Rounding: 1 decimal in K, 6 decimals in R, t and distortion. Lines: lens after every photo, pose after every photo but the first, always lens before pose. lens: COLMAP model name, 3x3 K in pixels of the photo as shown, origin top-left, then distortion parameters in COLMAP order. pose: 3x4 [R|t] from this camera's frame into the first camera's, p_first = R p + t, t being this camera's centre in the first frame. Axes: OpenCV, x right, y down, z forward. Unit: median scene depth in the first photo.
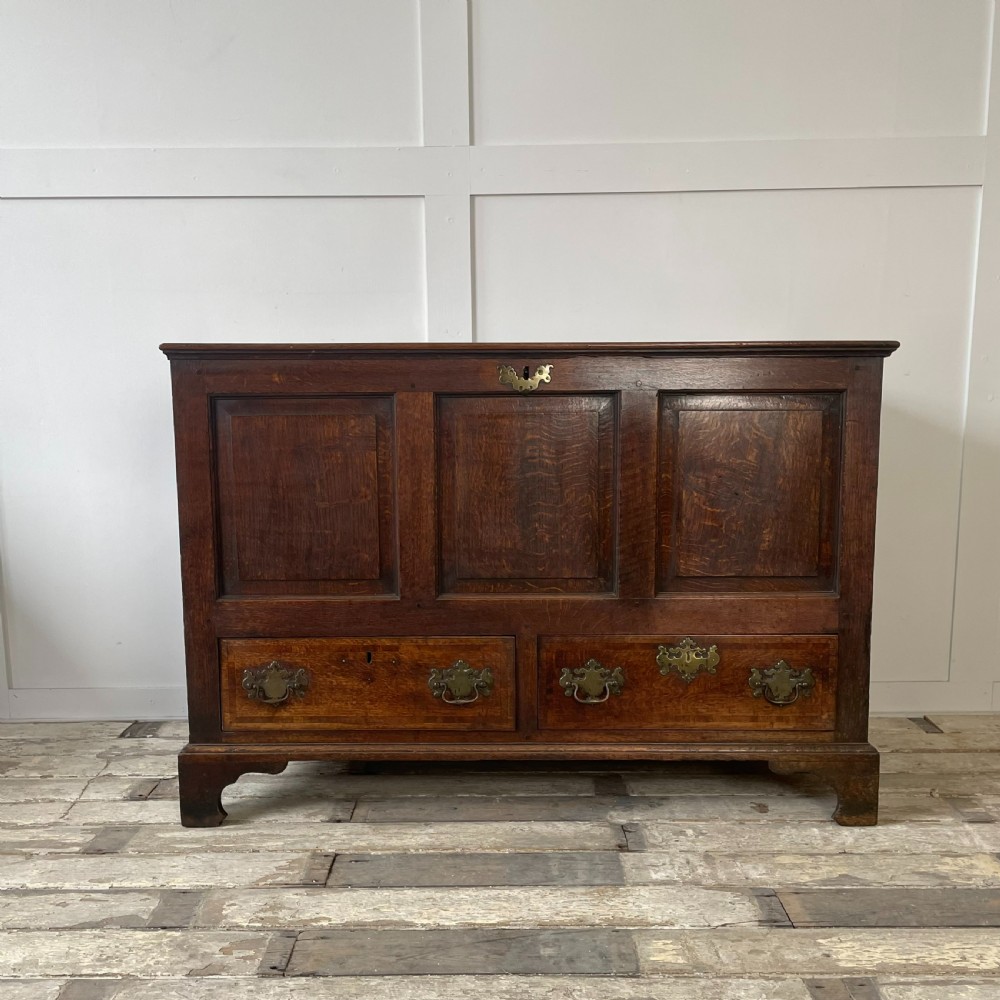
lens RADIAL K [[1090.9, 0, 492.1], [0, 1090.9, 545.9], [0, 0, 1]] dist [0.044835, 0.000000]
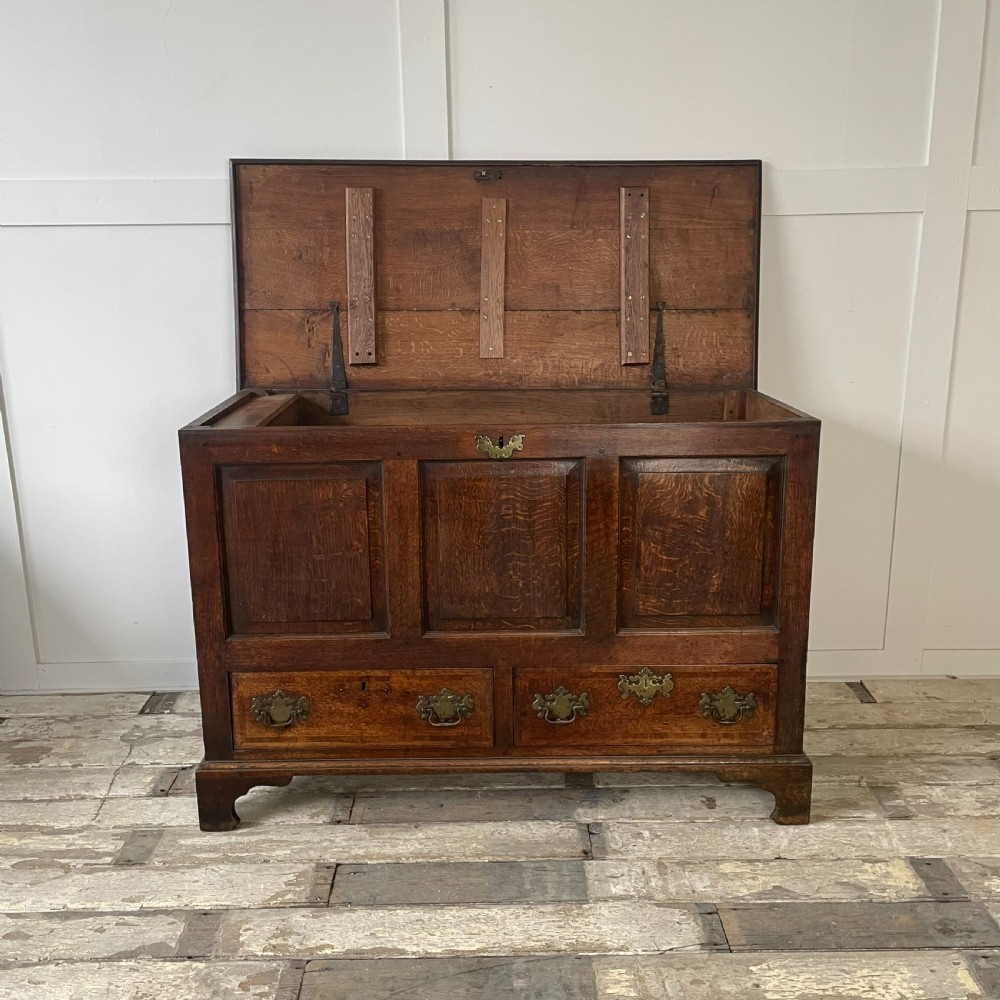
lens RADIAL K [[1042.2, 0, 495.8], [0, 1042.2, 463.1], [0, 0, 1]] dist [0.047048, 0.000000]
pose [[0.999875, -0.007824, 0.013744, 0.010916], [0.006553, 0.995899, 0.090240, -0.225593], [-0.014394, -0.090138, 0.995825, -0.055146]]
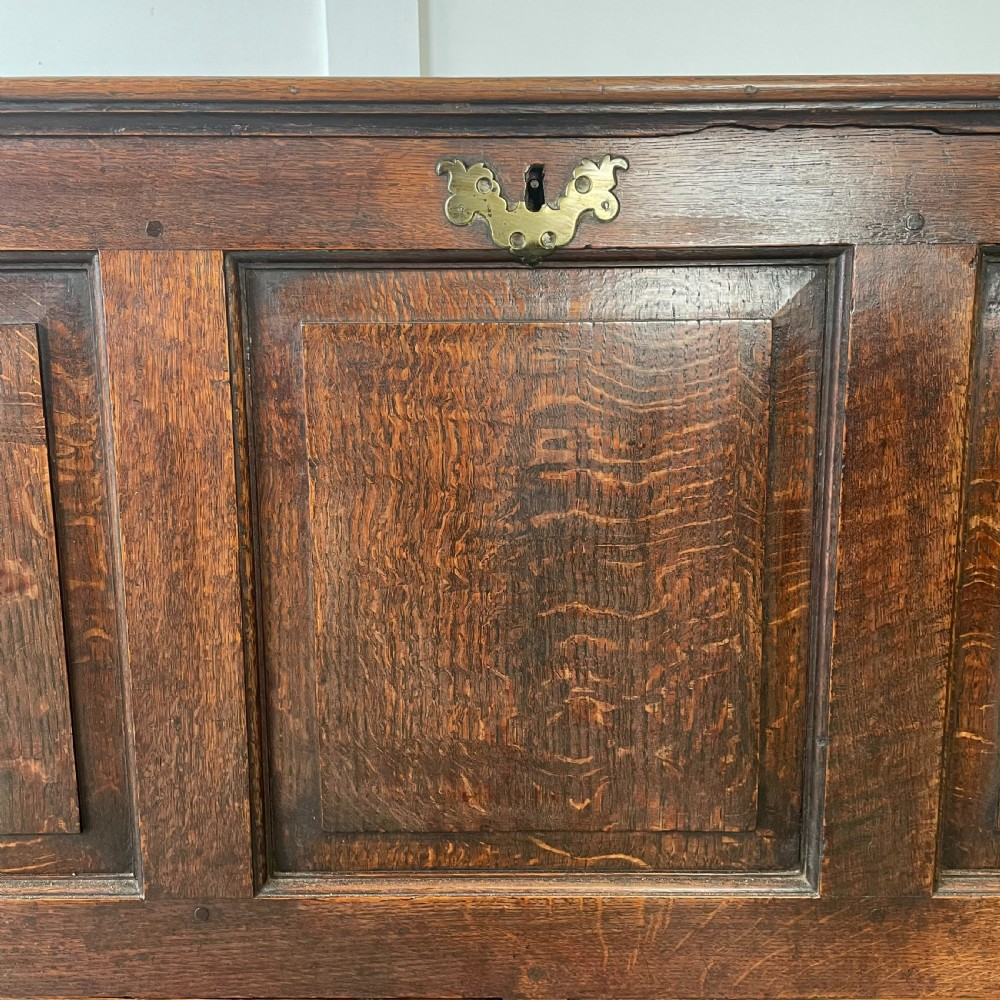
lens RADIAL K [[1051.1, 0, 497.9], [0, 1051.1, 471.0], [0, 0, 1]] dist [0.037440, 0.000000]
pose [[0.999982, 0.000008, -0.005921, 0.022207], [0.000266, 0.998924, 0.046371, -0.091666], [0.005915, -0.046372, 0.998907, 0.689223]]
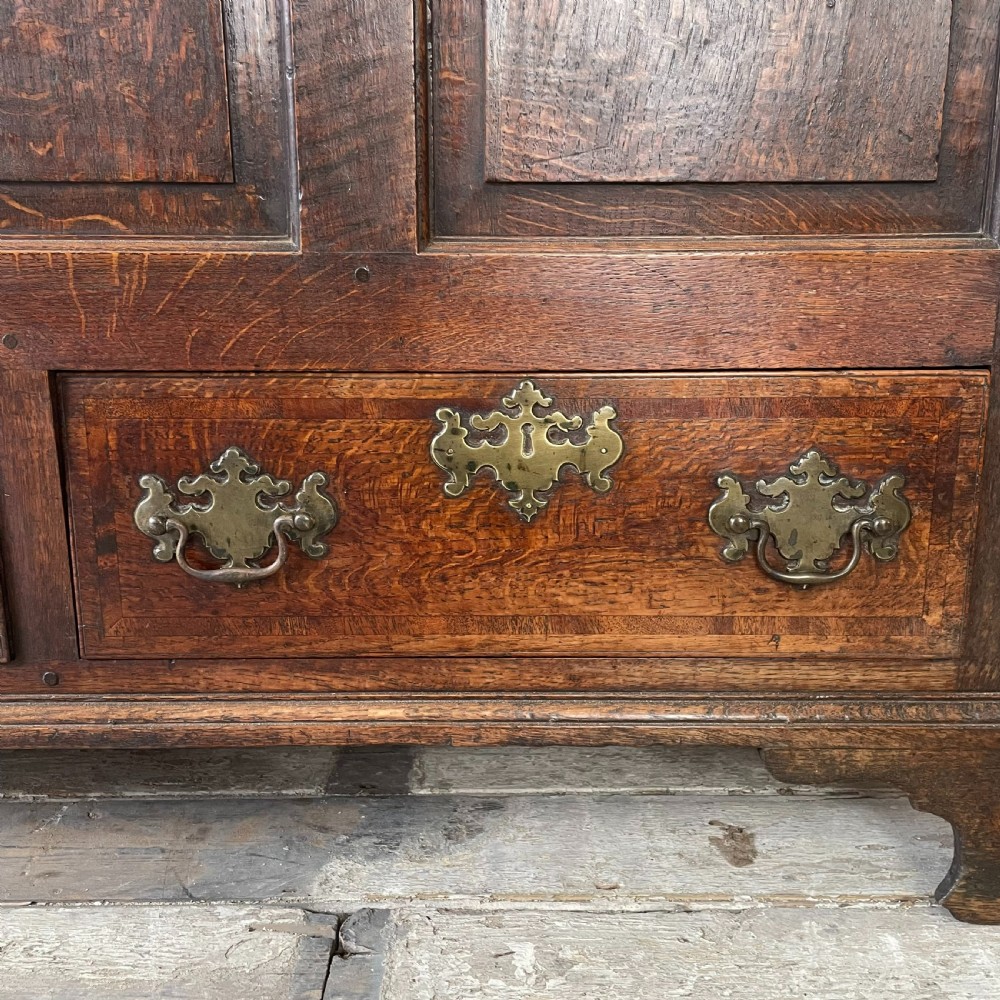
lens RADIAL K [[1051.1, 0, 505.0], [0, 1051.1, 470.2], [0, 0, 1]] dist [0.037440, 0.000000]
pose [[0.999751, 0.002773, 0.022145, 0.166636], [-0.004986, 0.994924, 0.100503, 0.079307], [-0.021754, -0.100588, 0.994690, 0.691186]]
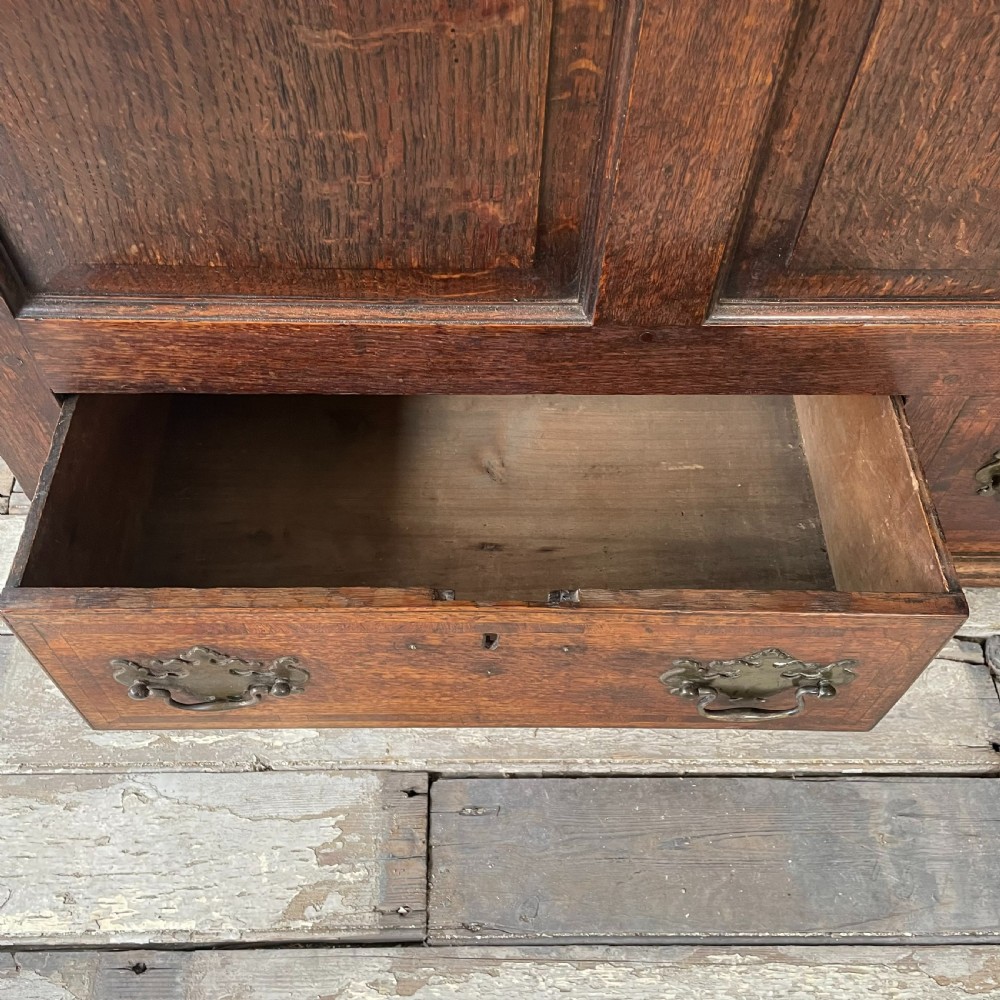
lens RADIAL K [[1042.2, 0, 497.6], [0, 1042.2, 526.6], [0, 0, 1]] dist [0.047048, 0.000000]
pose [[0.999105, -0.007510, 0.041616, -0.125903], [-0.026808, 0.648625, 0.760636, -0.146412], [-0.032705, -0.761071, 0.647844, 0.751869]]
